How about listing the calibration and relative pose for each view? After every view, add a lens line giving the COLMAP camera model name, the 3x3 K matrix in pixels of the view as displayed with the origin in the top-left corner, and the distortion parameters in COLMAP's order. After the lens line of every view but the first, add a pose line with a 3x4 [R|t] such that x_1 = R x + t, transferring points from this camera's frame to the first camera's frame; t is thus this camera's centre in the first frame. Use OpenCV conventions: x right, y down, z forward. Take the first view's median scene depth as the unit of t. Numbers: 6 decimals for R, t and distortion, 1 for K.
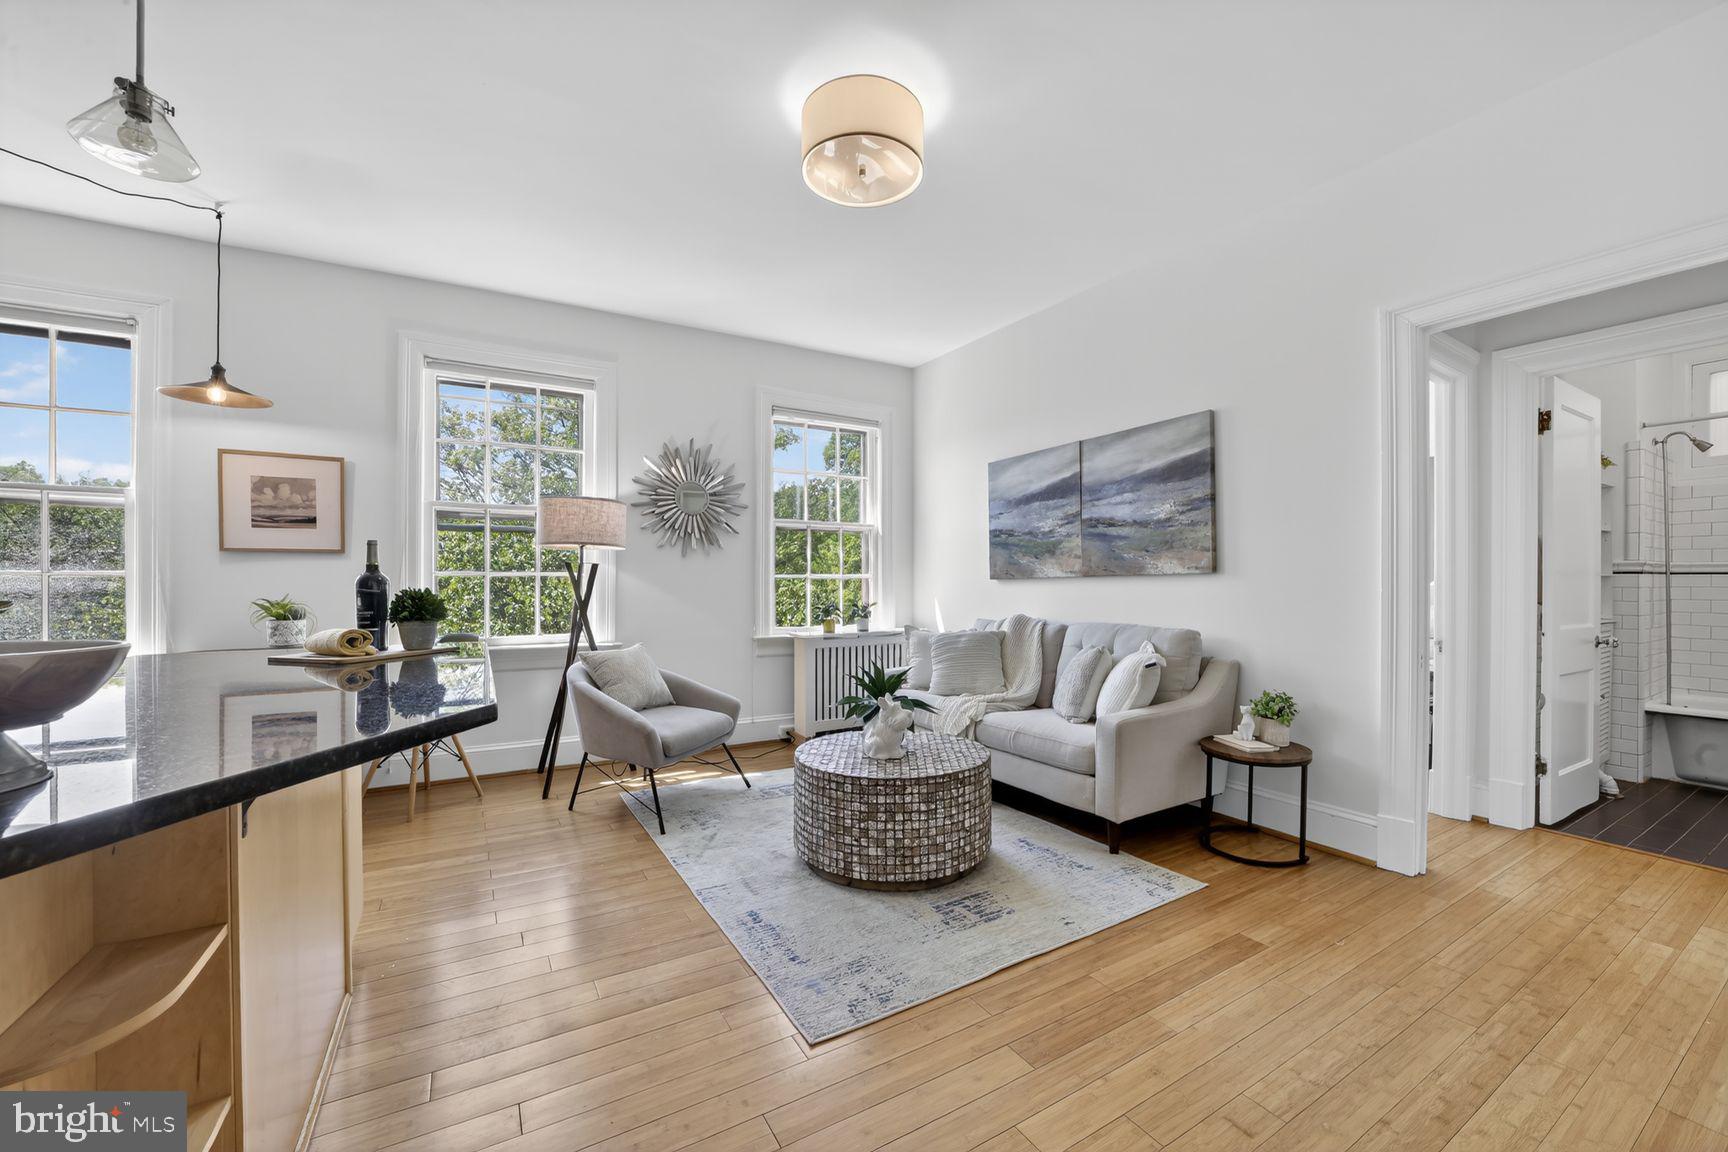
lens RADIAL K [[679.5, 0, 870.3], [0, 679.5, 589.4], [0, 0, 1]] dist [-0.029577, 0.007065]
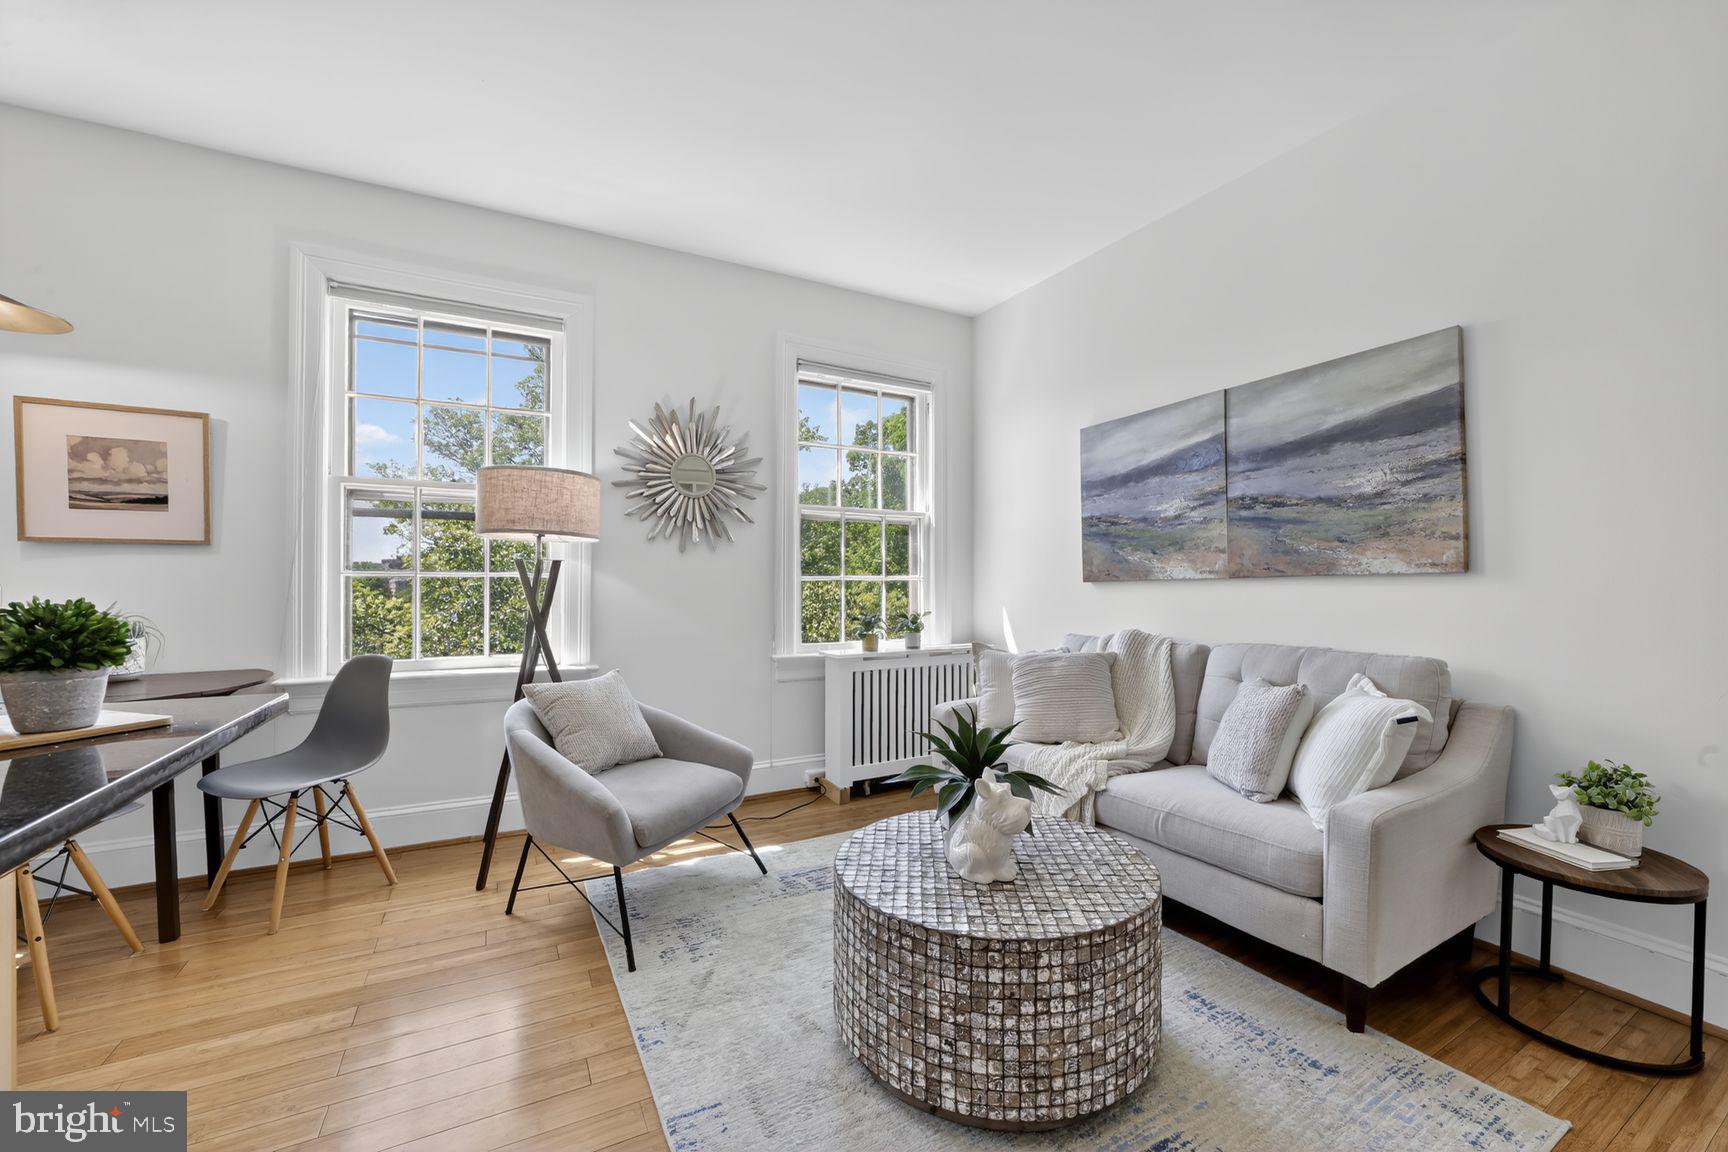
lens RADIAL K [[679.5, 0, 870.3], [0, 679.5, 589.4], [0, 0, 1]] dist [-0.029577, 0.007065]
pose [[0.999475, 0.000764, -0.032390, -0.049904], [-0.000910, 0.999990, -0.004479, -0.004062], [0.032386, 0.004506, 0.999465, 0.319642]]
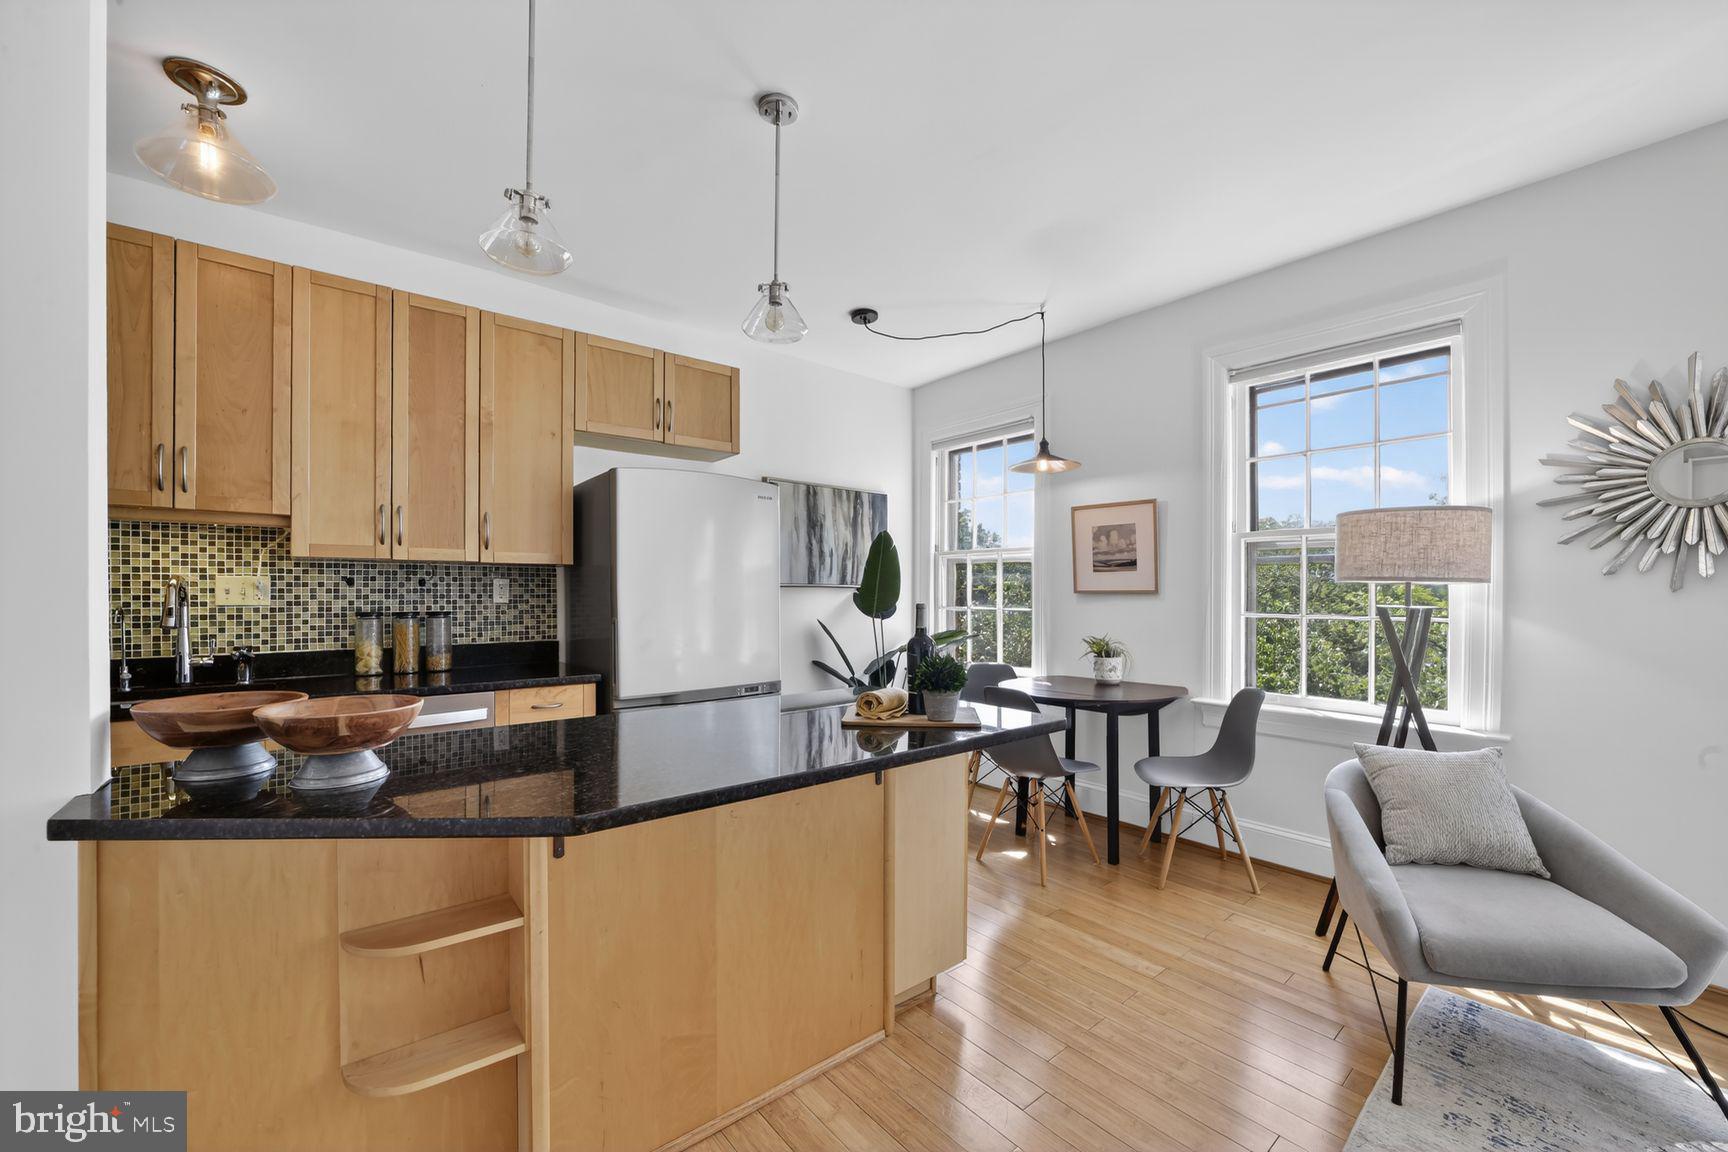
lens RADIAL K [[679.5, 0, 870.3], [0, 679.5, 589.4], [0, 0, 1]] dist [-0.029577, 0.007065]
pose [[0.172083, -0.004964, -0.985070, 0.143989], [-0.014133, 0.999872, -0.007507, -0.048680], [0.984981, 0.015214, 0.171991, 0.421724]]
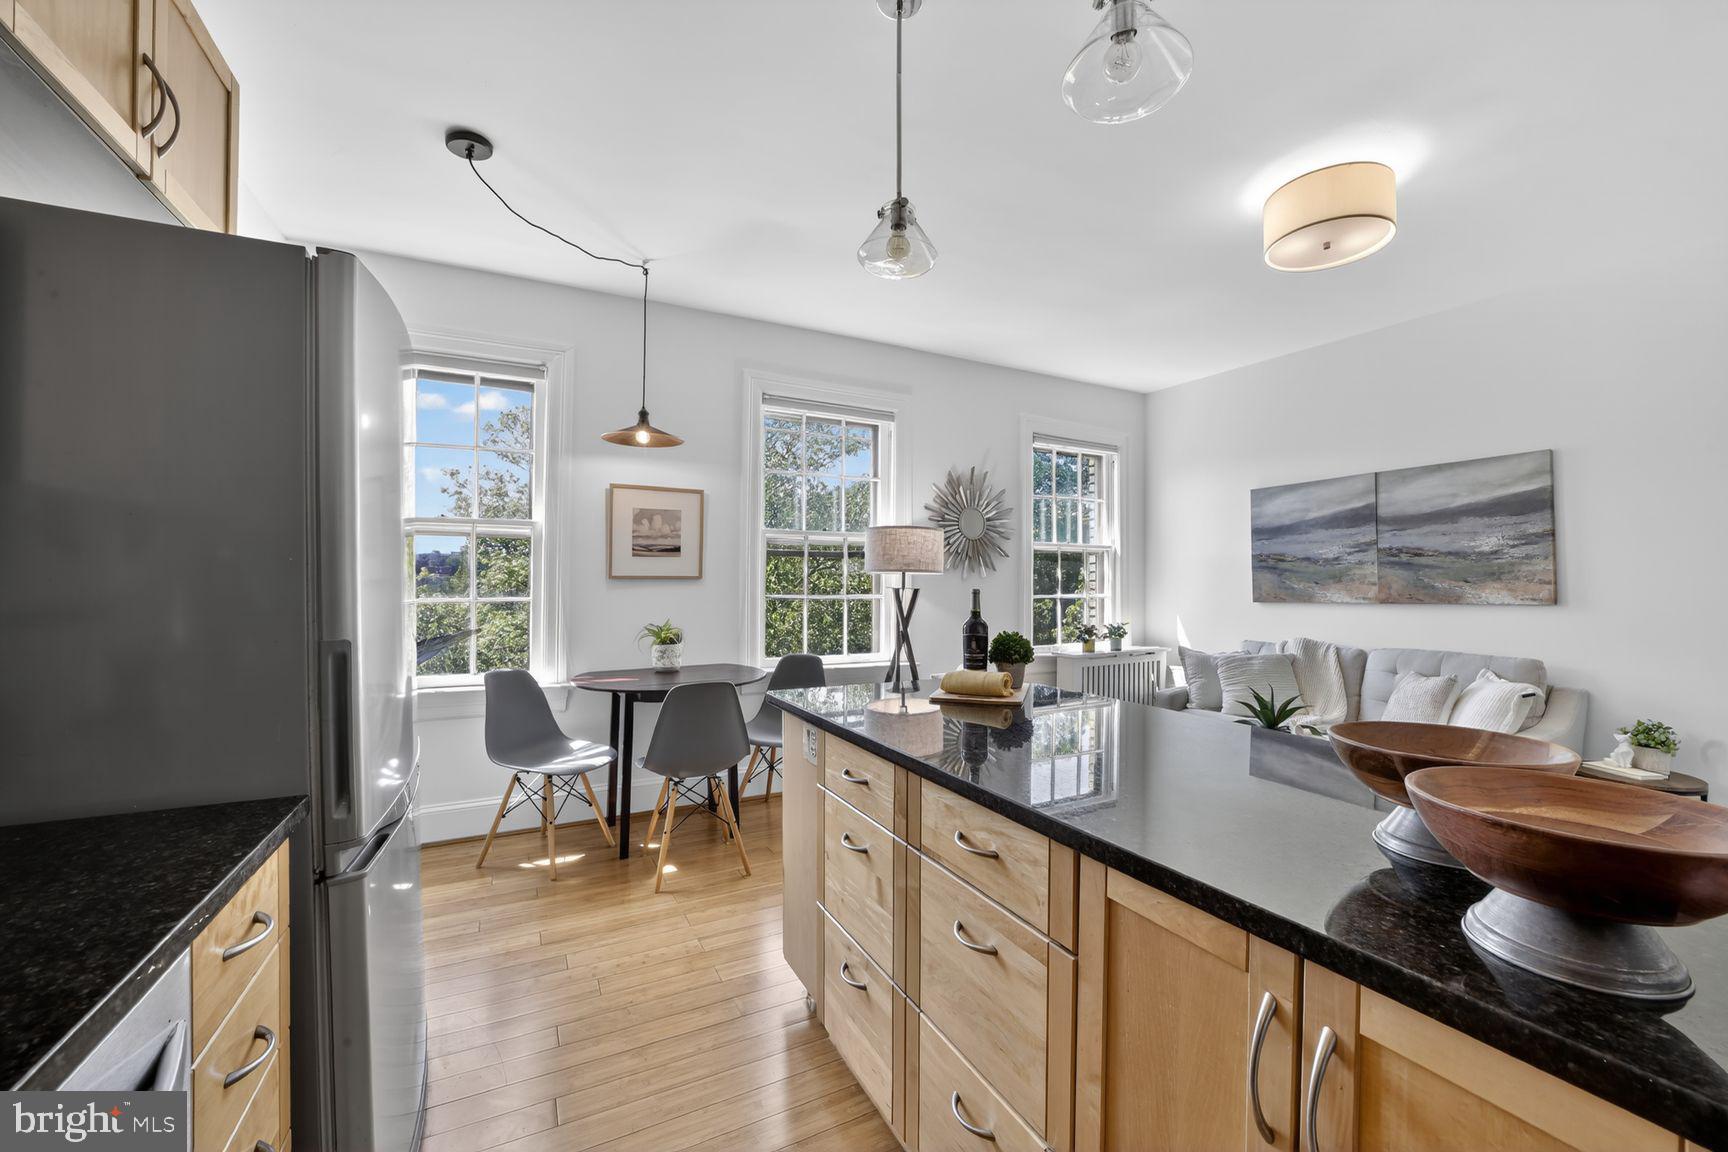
lens RADIAL K [[686.1, 0, 870.0], [0, 686.1, 581.0], [0, 0, 1]] dist [-0.027666, 0.007289]
pose [[0.999221, 0.004926, -0.039162, -0.498548], [-0.005463, 0.999892, -0.013621, -0.039994], [0.039090, 0.013824, 0.999140, -0.083448]]
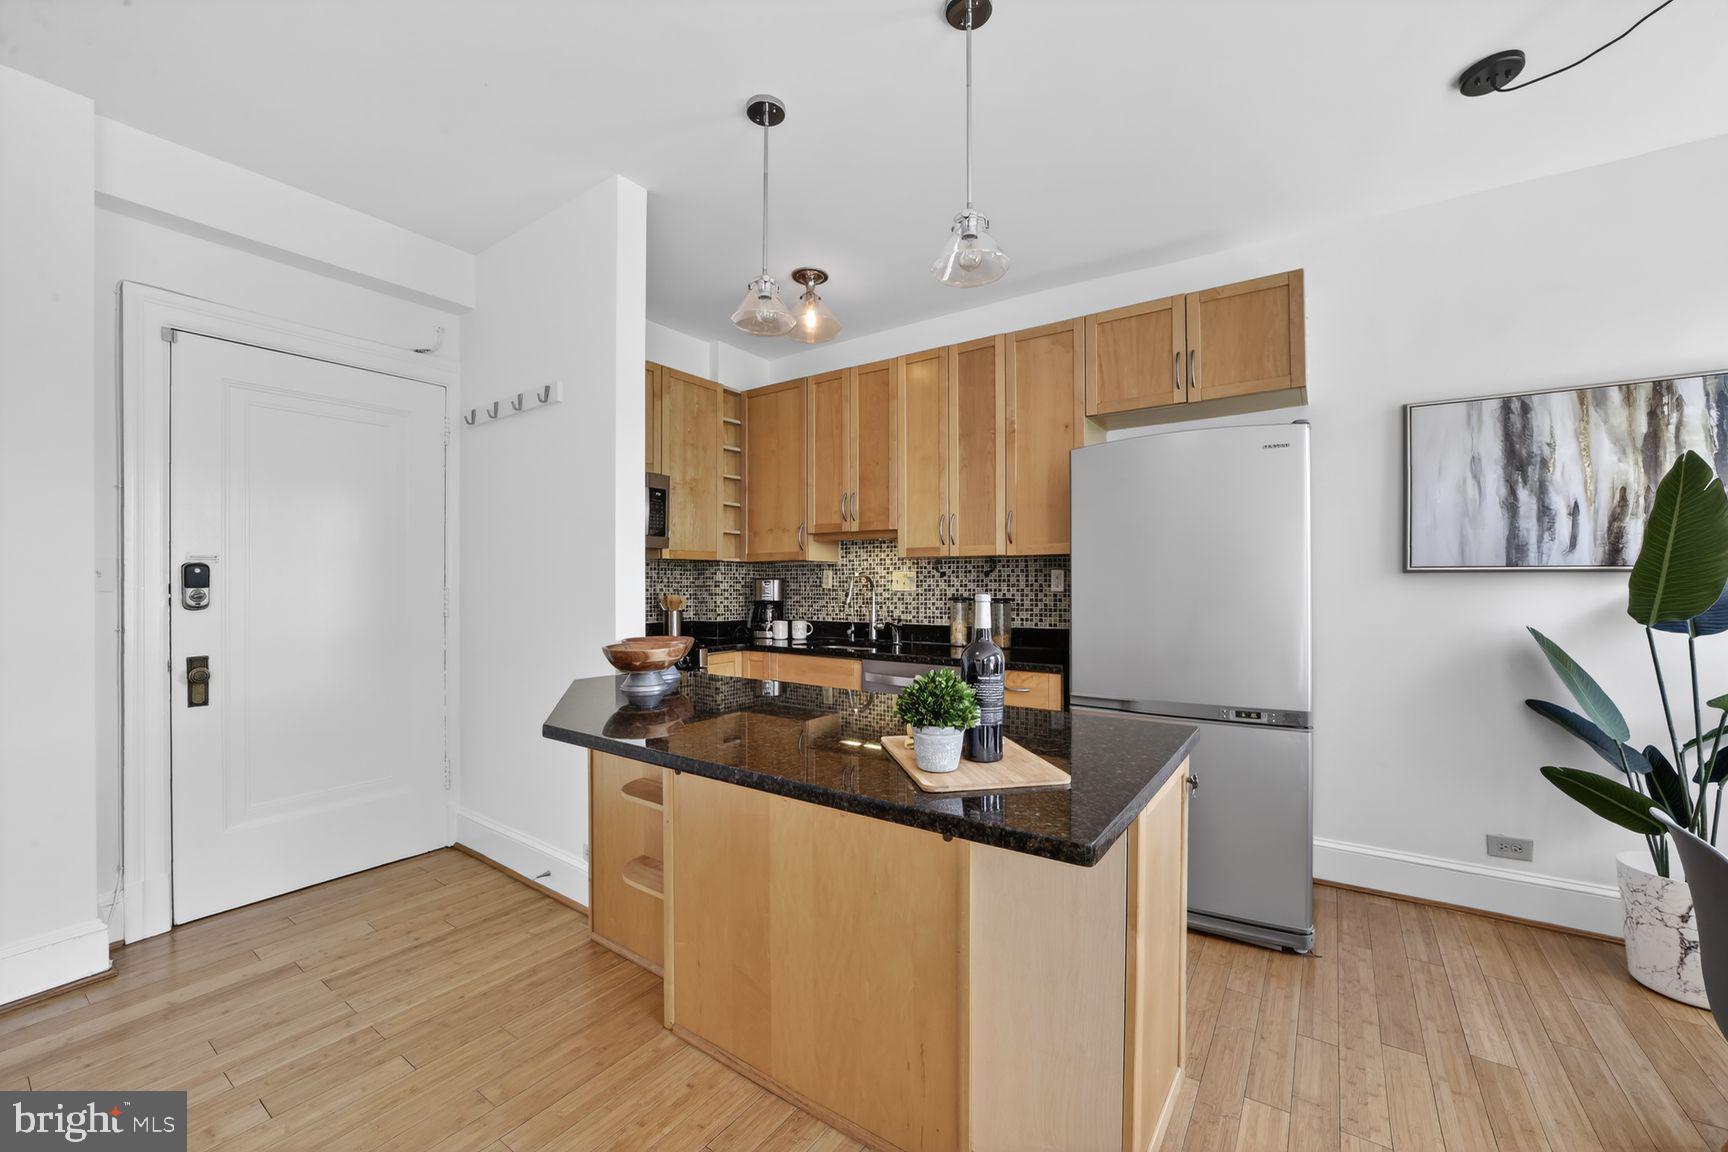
lens RADIAL K [[686.1, 0, 870.0], [0, 686.1, 581.0], [0, 0, 1]] dist [-0.027666, 0.007289]
pose [[-0.902258, 0.004002, -0.431178, -0.189228], [-0.001913, 0.999910, 0.013284, -0.059385], [0.431192, 0.012811, -0.902169, 0.901391]]
